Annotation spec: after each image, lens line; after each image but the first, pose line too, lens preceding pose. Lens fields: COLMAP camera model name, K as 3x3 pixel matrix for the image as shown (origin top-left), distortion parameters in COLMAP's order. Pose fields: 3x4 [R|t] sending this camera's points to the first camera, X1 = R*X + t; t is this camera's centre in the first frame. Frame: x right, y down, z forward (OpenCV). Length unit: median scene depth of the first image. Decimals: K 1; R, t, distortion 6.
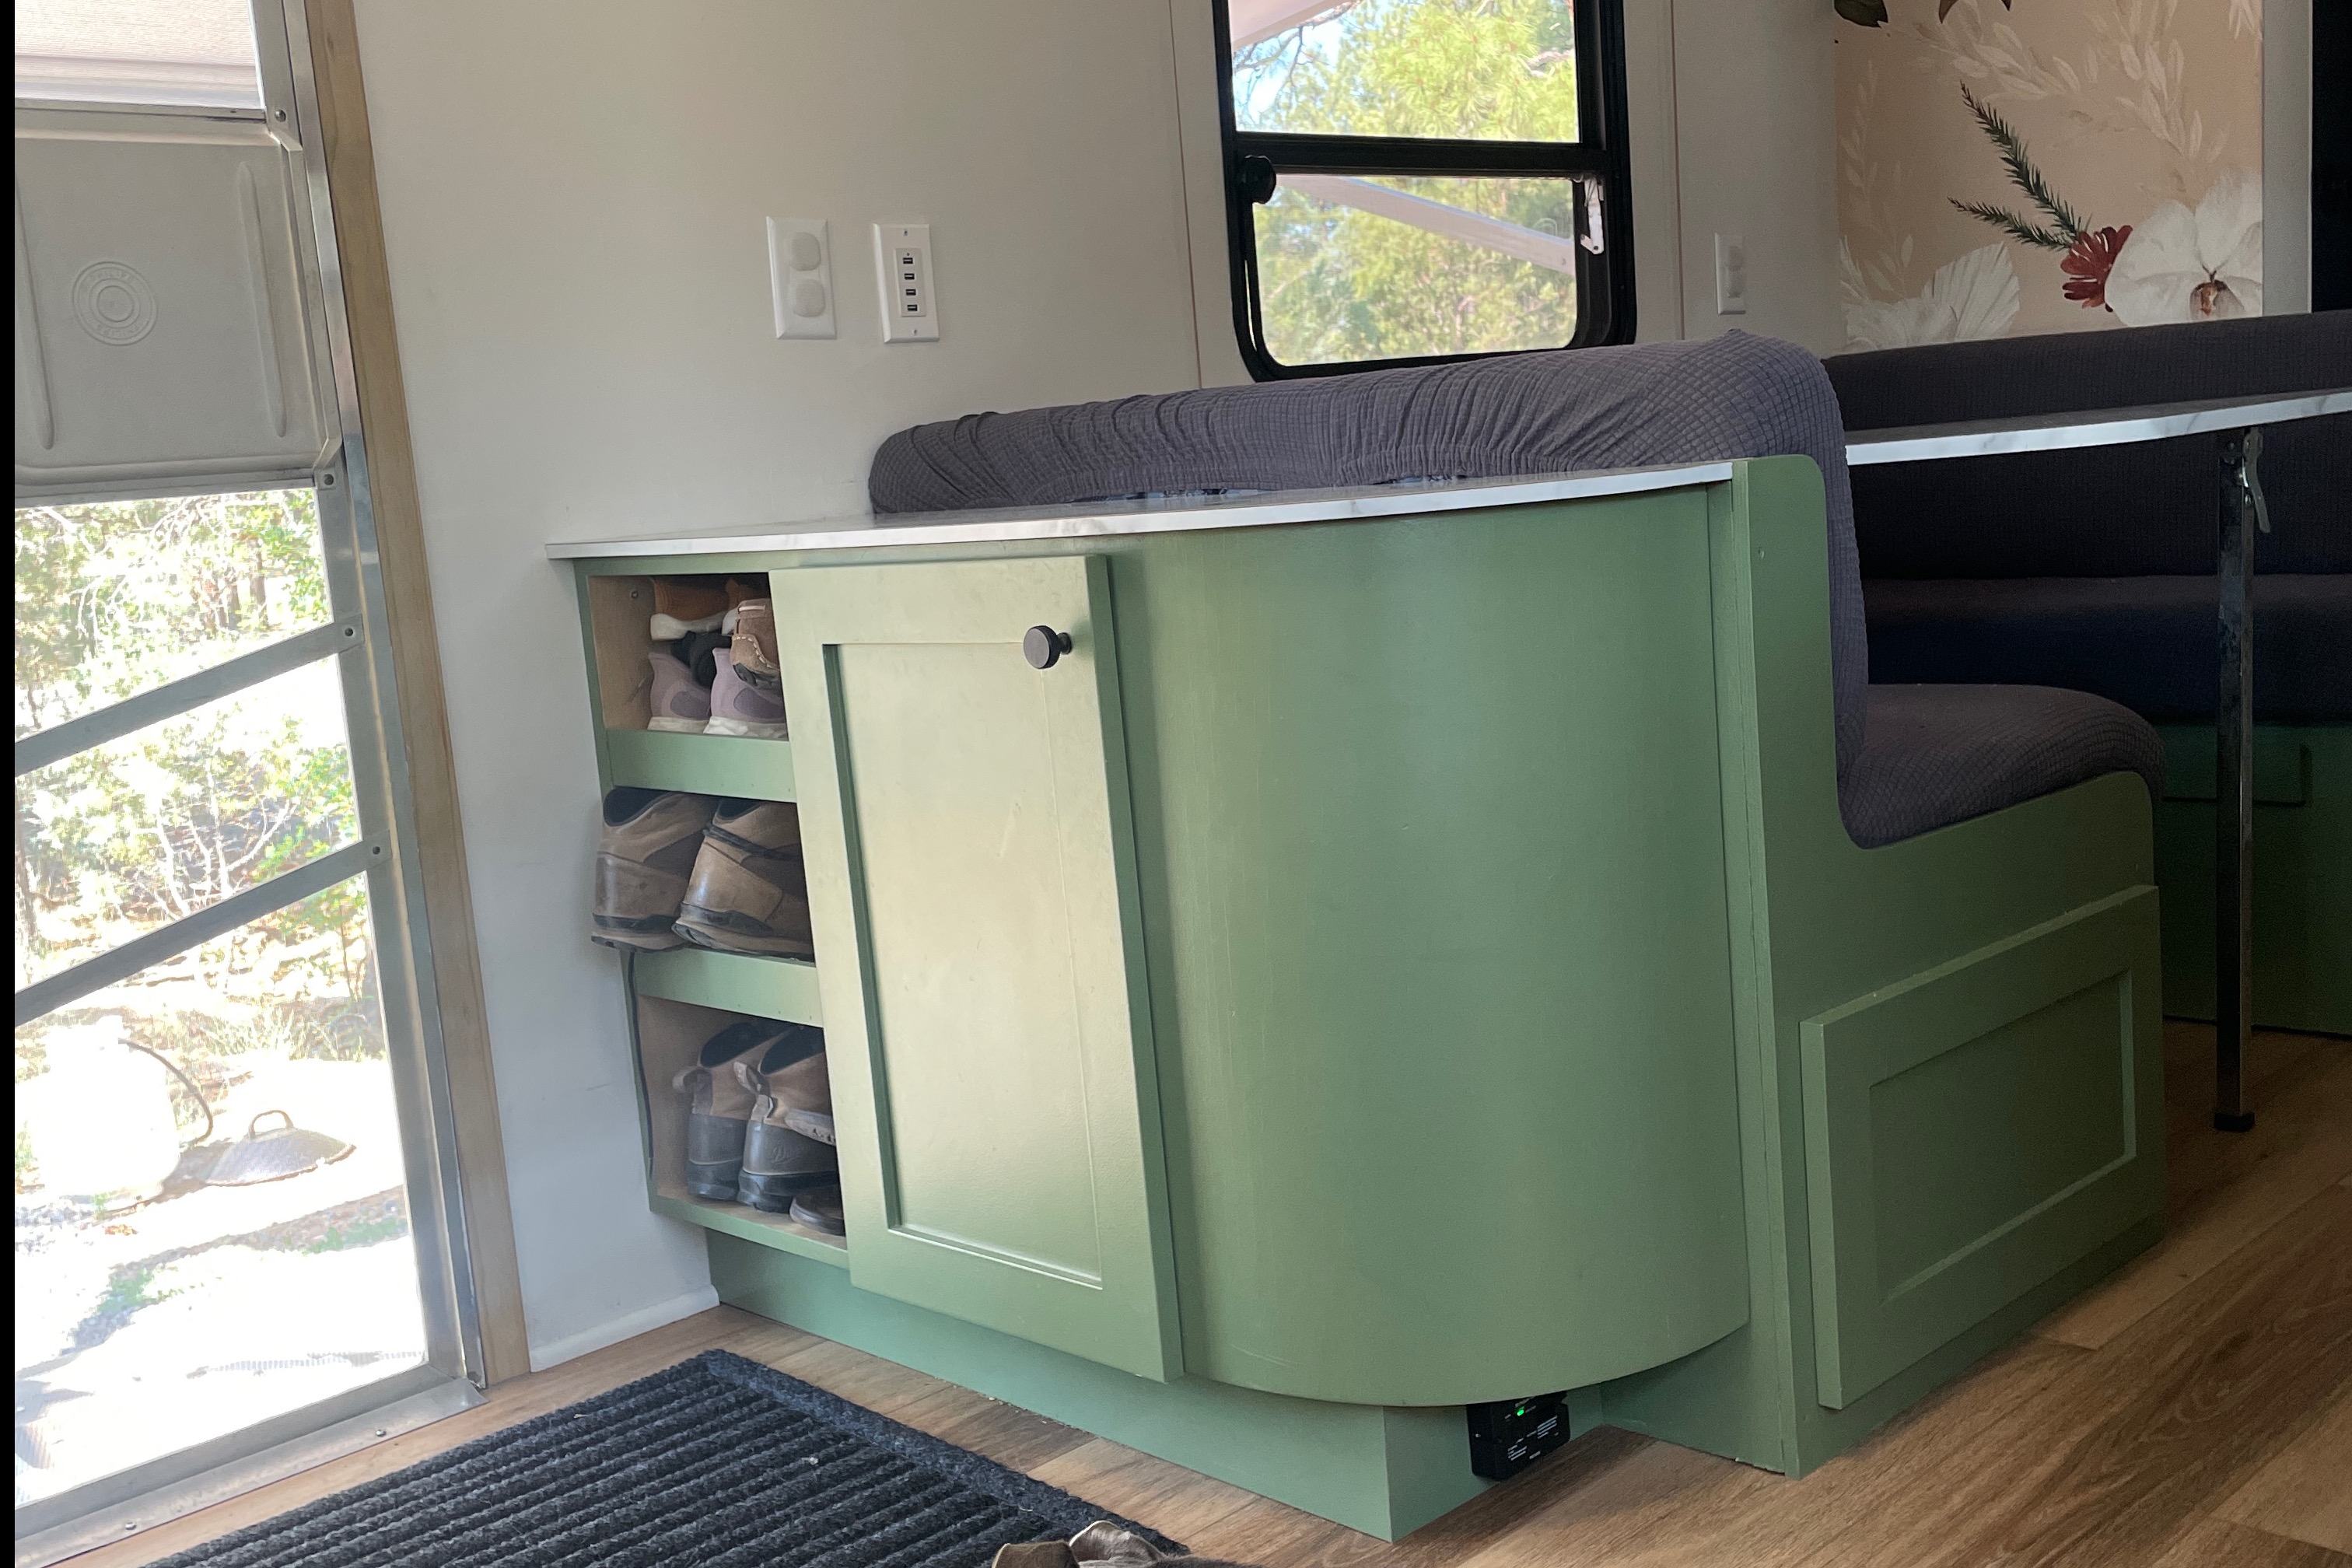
lens RADIAL K [[2449.0, 0, 1186.4], [0, 2449.0, 830.5], [0, 0, 1]] dist [0.054116, 0.000000]
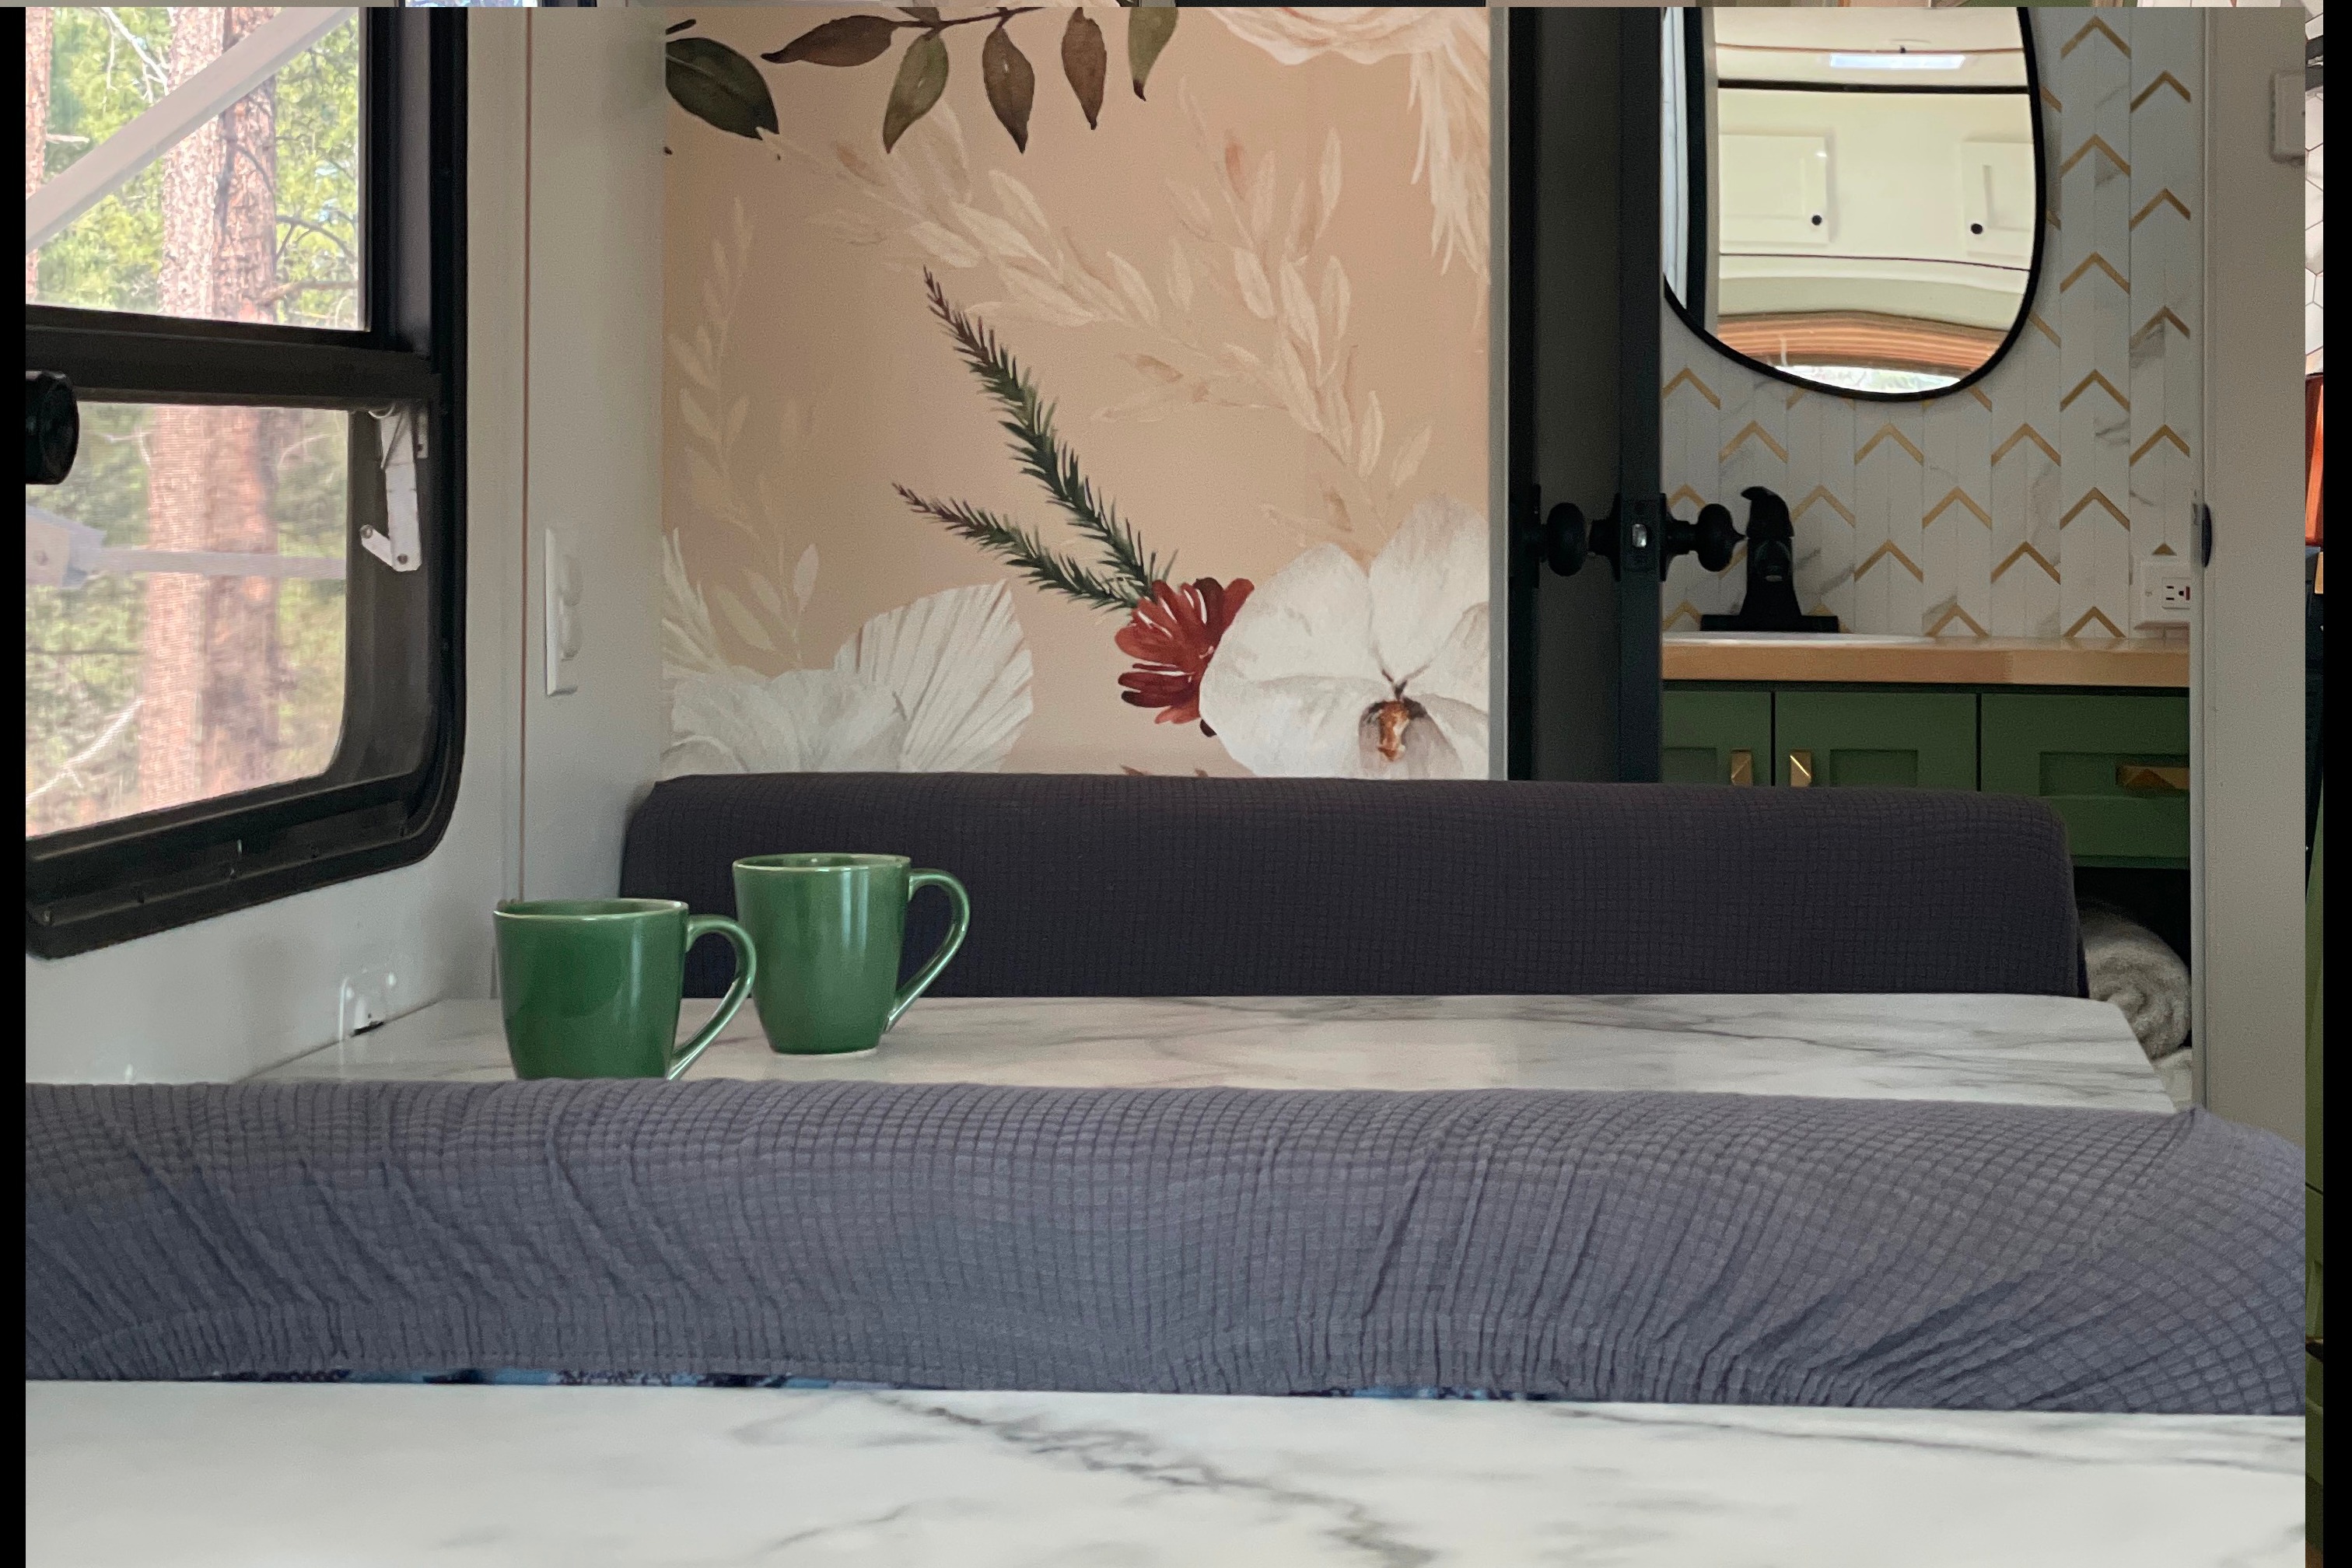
lens RADIAL K [[4800.4, 0, 1176.6], [0, 4800.4, 486.2], [0, 0, 1]] dist [0.151432, 0.000000]
pose [[0.791676, 0.075171, 0.606298, -0.253830], [0.036854, 0.984718, -0.170211, -0.089555], [-0.609828, 0.157096, 0.776808, 0.207986]]
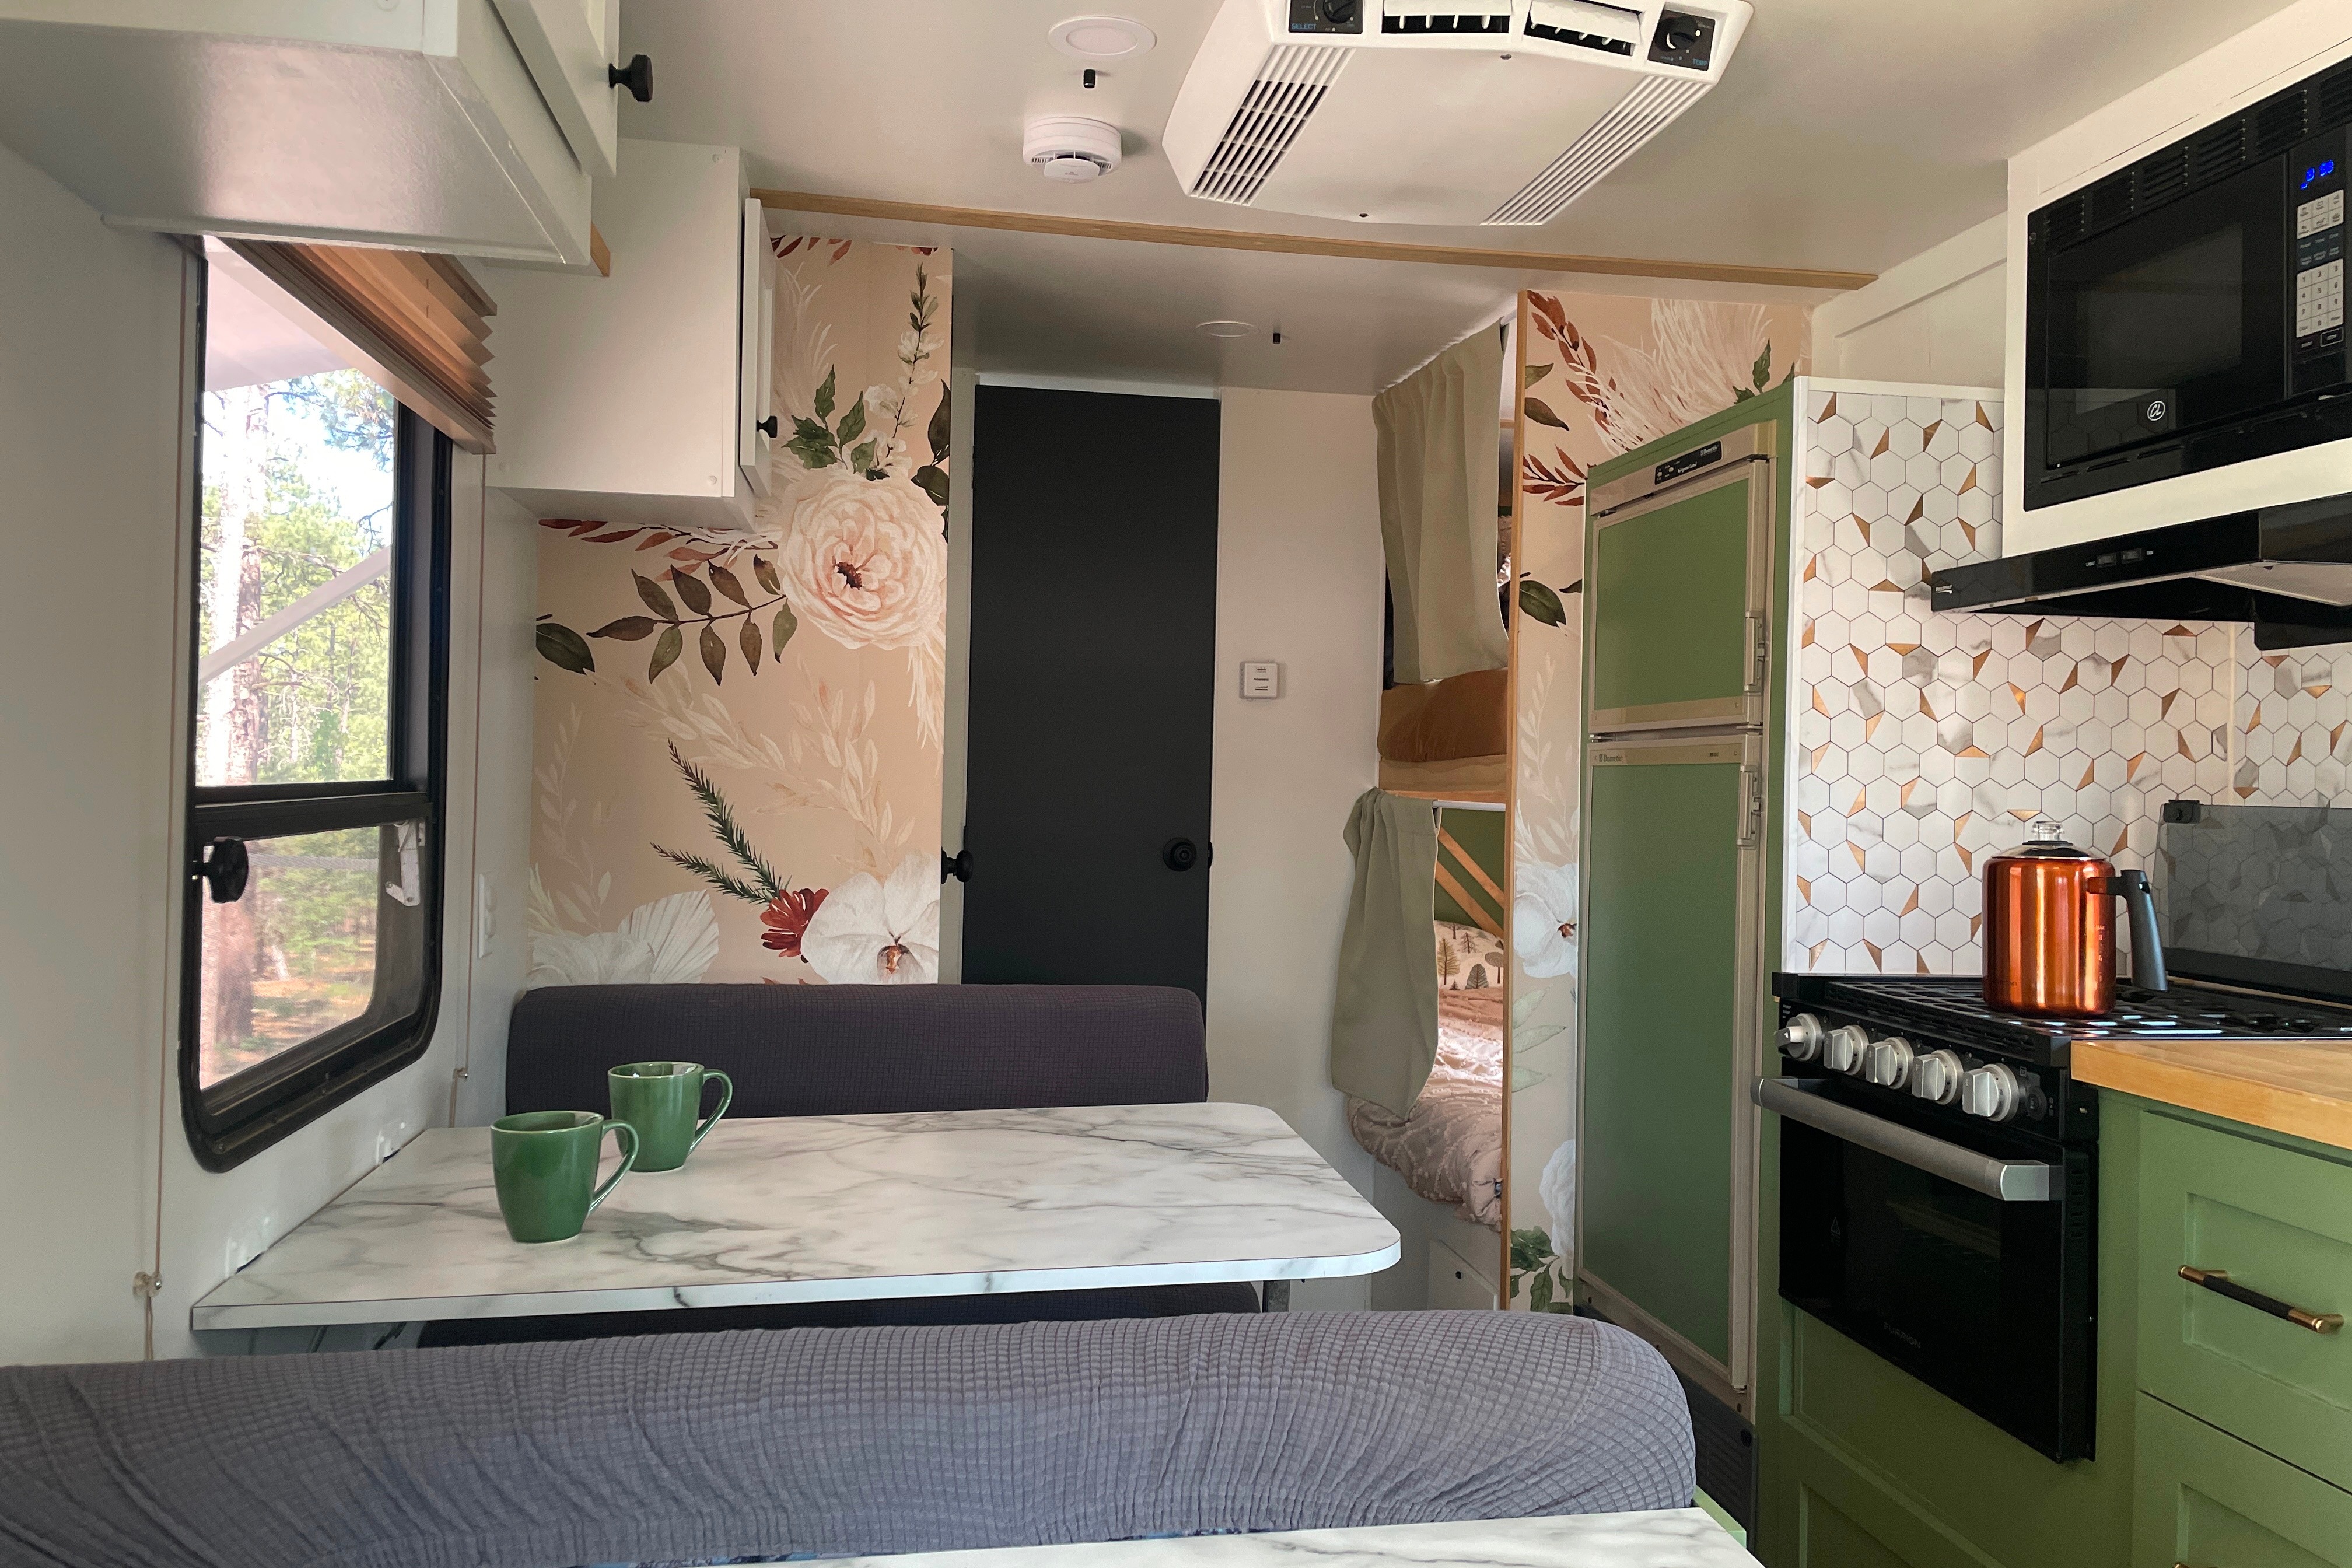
lens RADIAL K [[1808.8, 0, 1192.4], [0, 1808.8, 782.4], [0, 0, 1]] dist [0.080105, -0.080815]
pose [[0.583574, 0.084653, 0.807636, -0.193118], [0.065044, 0.986484, -0.150398, -0.156563], [-0.809451, 0.140300, 0.570180, 0.384403]]
